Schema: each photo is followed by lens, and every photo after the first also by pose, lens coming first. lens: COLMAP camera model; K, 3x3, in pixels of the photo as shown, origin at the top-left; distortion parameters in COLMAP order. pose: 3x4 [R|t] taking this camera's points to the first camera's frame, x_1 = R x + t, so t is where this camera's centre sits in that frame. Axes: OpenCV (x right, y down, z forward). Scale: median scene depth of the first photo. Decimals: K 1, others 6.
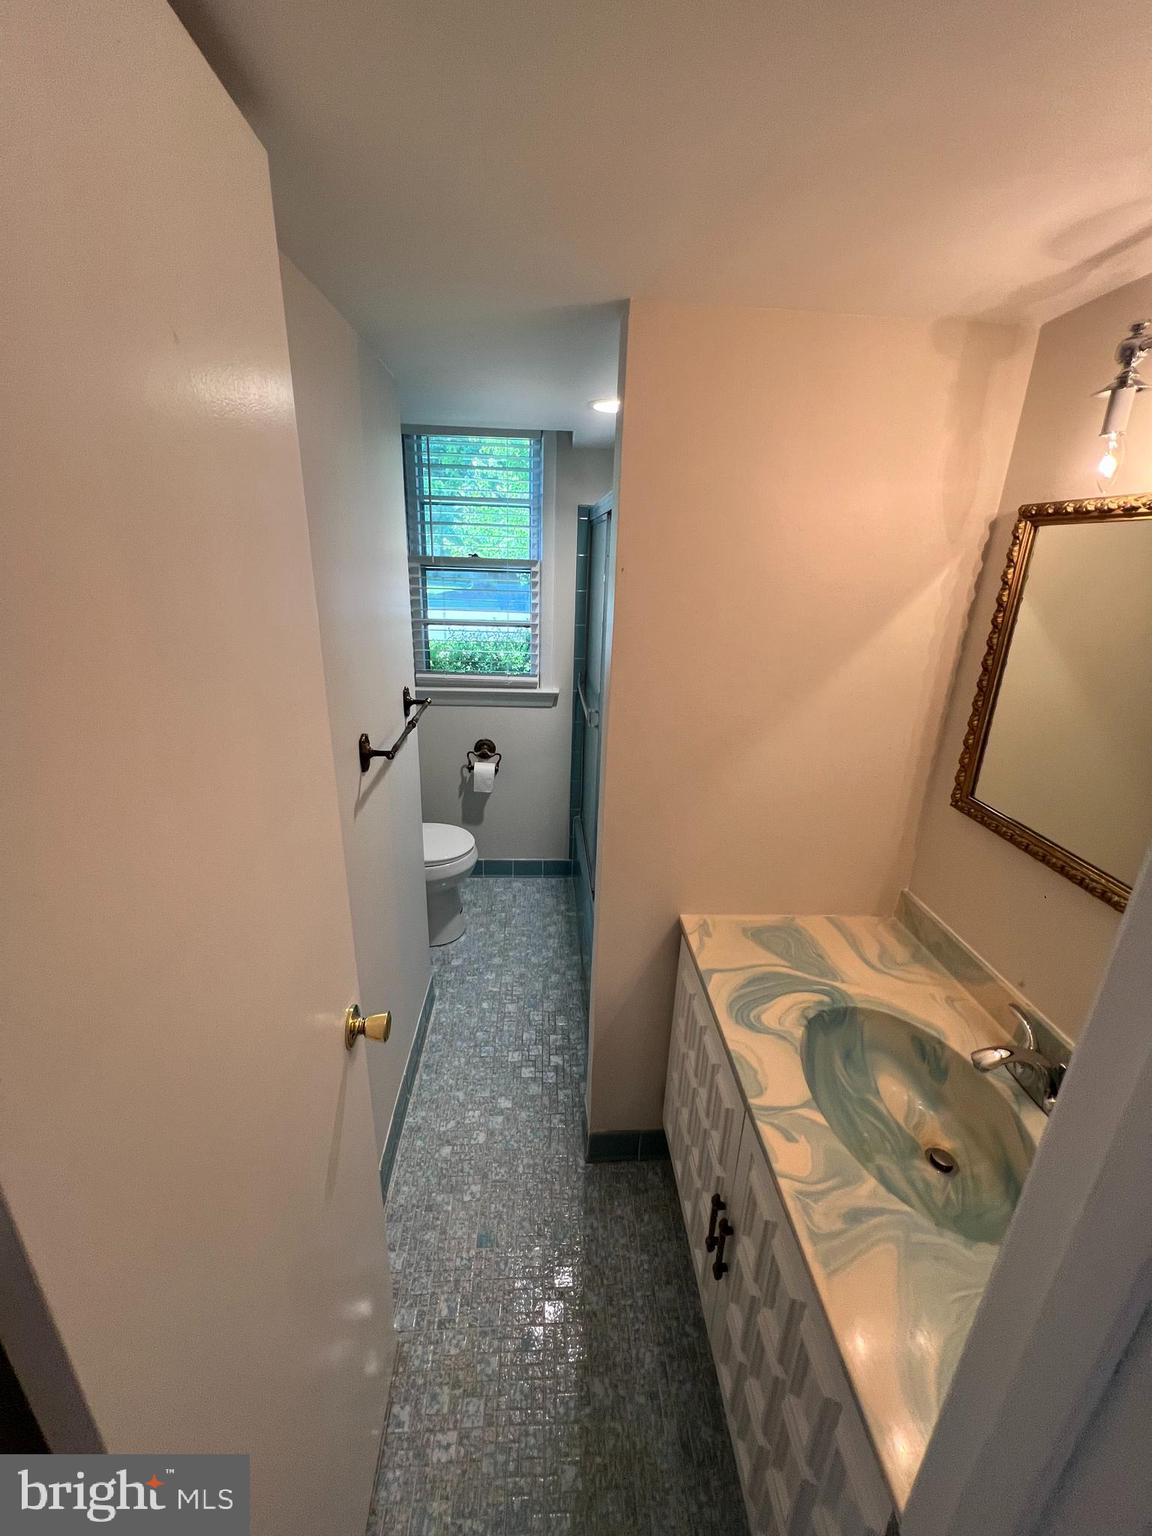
lens RADIAL K [[611.4, 0, 576.0], [0, 611.4, 768.0], [0, 0, 1]] dist [-0.002599, 0.000483]
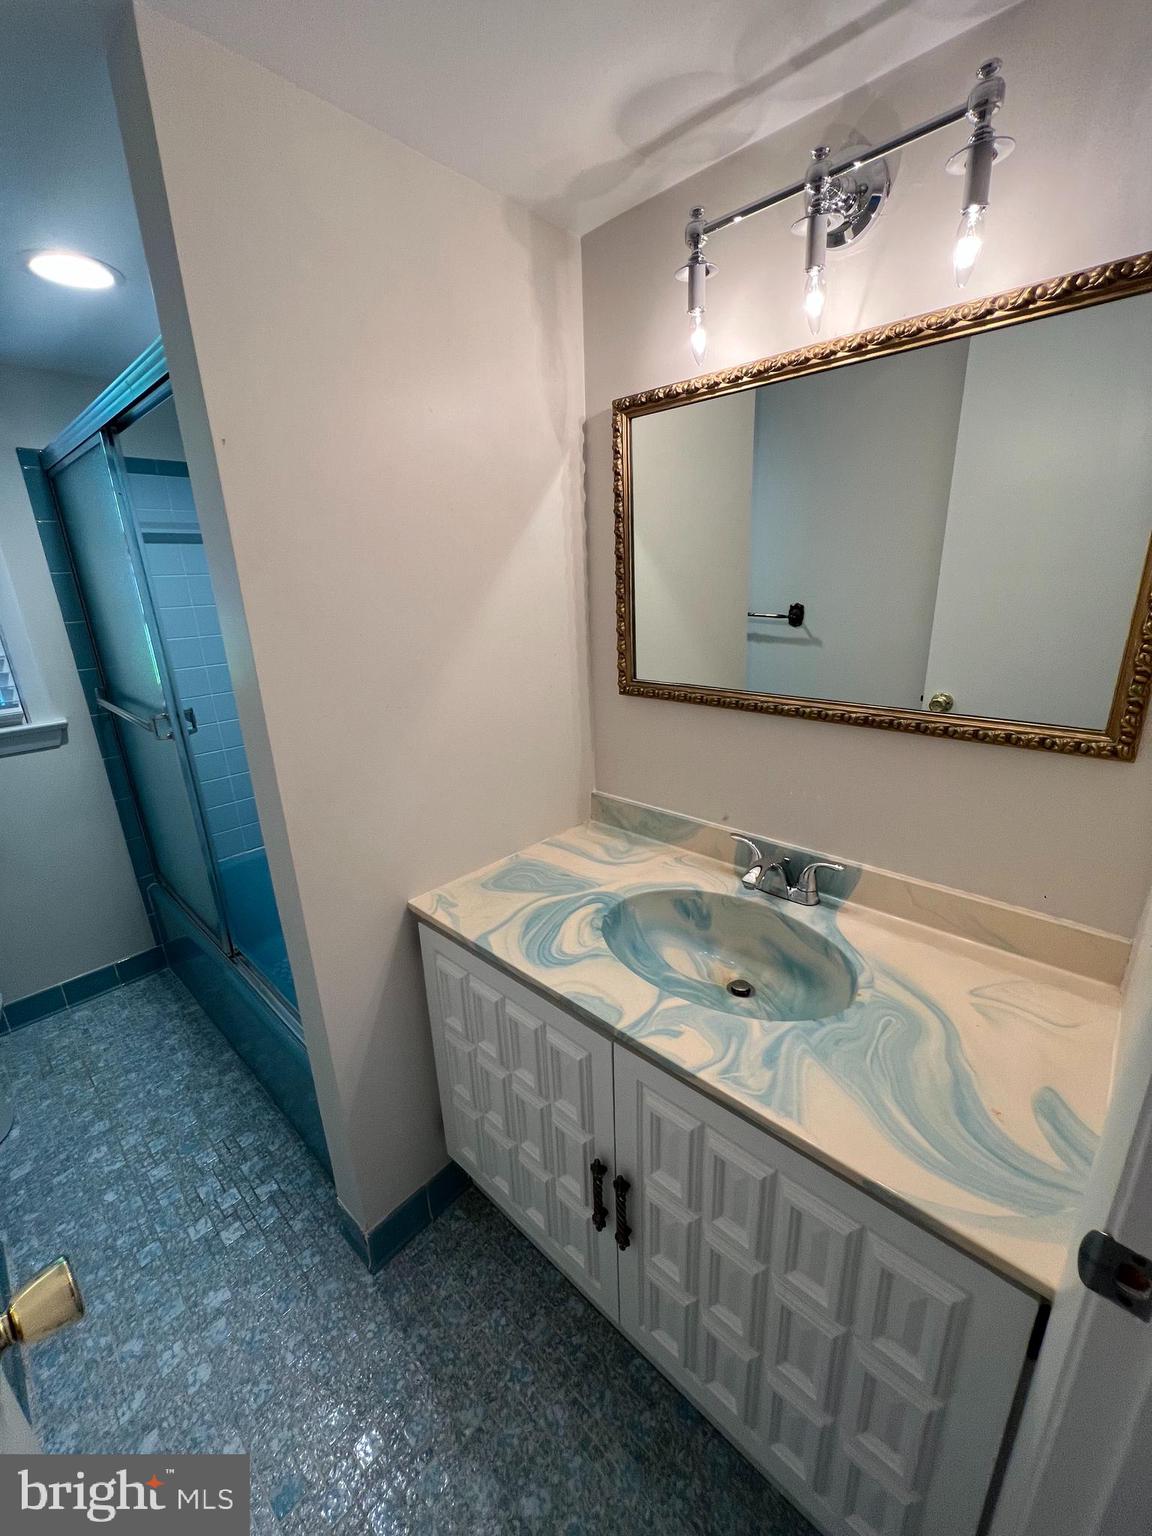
lens RADIAL K [[611.4, 0, 576.0], [0, 611.4, 768.0], [0, 0, 1]] dist [-0.002599, 0.000483]
pose [[0.716051, -0.262536, 0.646797, -0.160867], [0.283233, 0.956150, 0.074542, 0.080369], [-0.638004, 0.129818, 0.759011, 0.238900]]
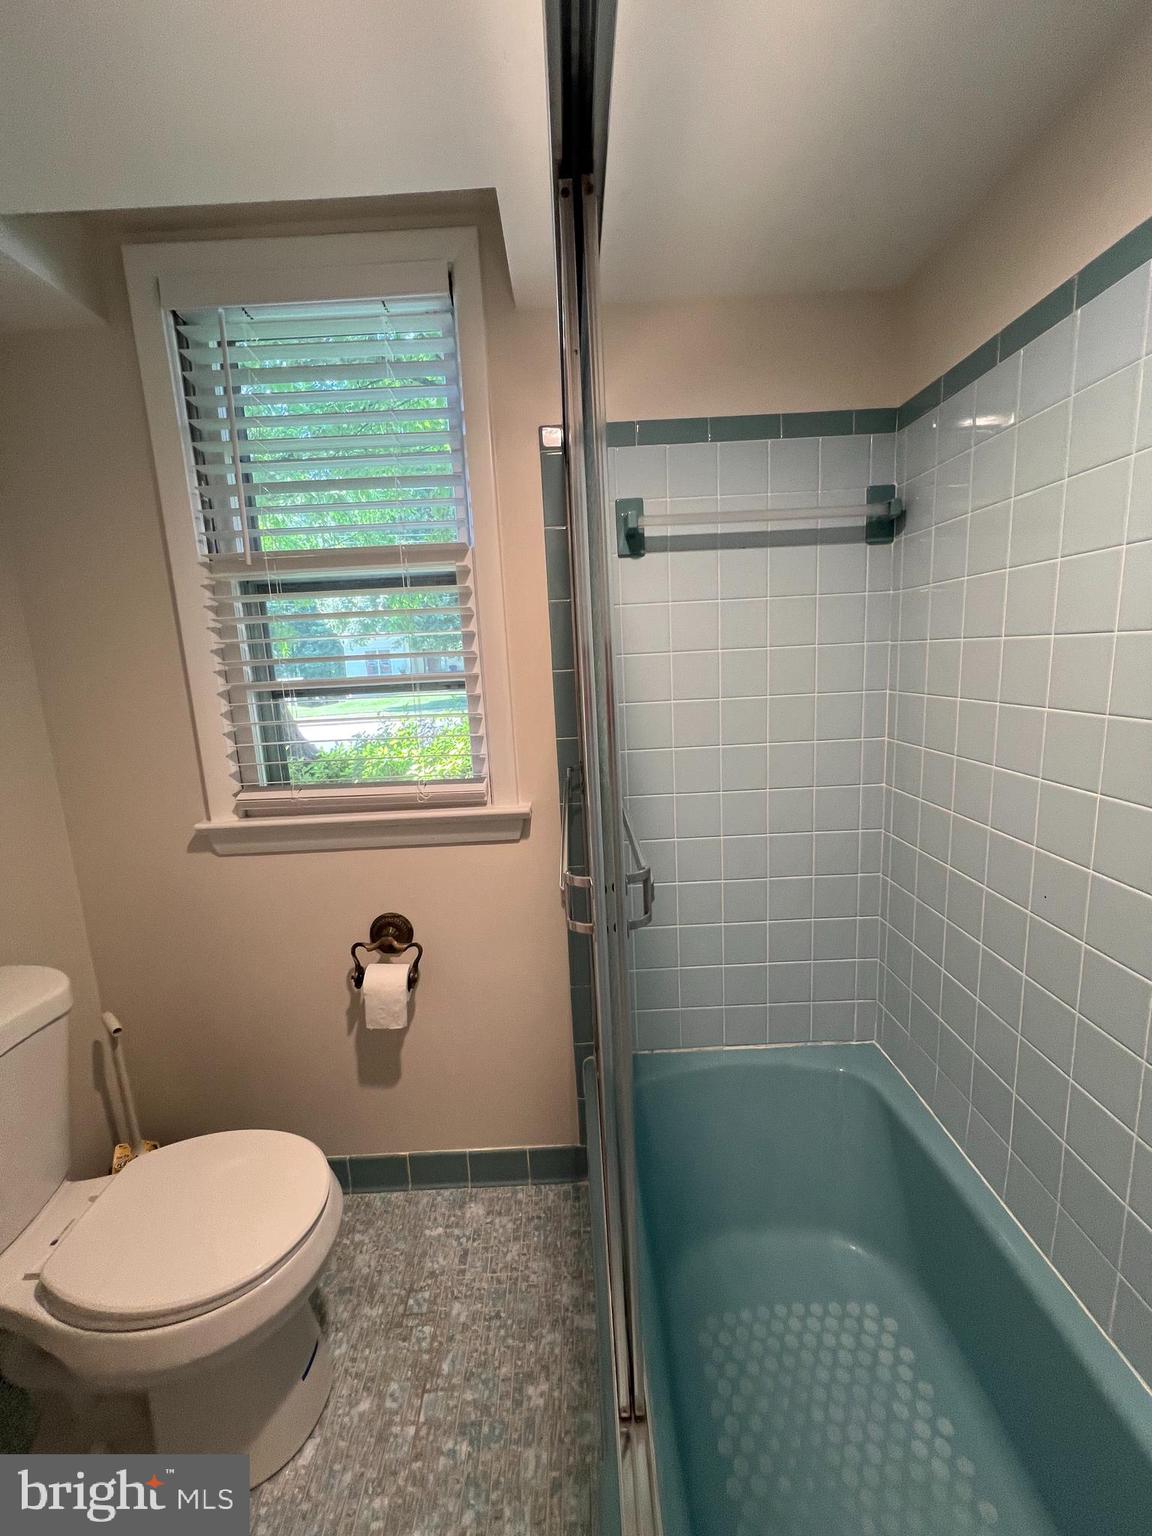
lens RADIAL K [[611.4, 0, 576.0], [0, 611.4, 768.0], [0, 0, 1]] dist [-0.002599, 0.000483]
pose [[0.995881, -0.070300, -0.057262, 0.079556], [0.060373, 0.985320, -0.159686, -0.163046], [0.067647, 0.155571, 0.985506, 1.100608]]
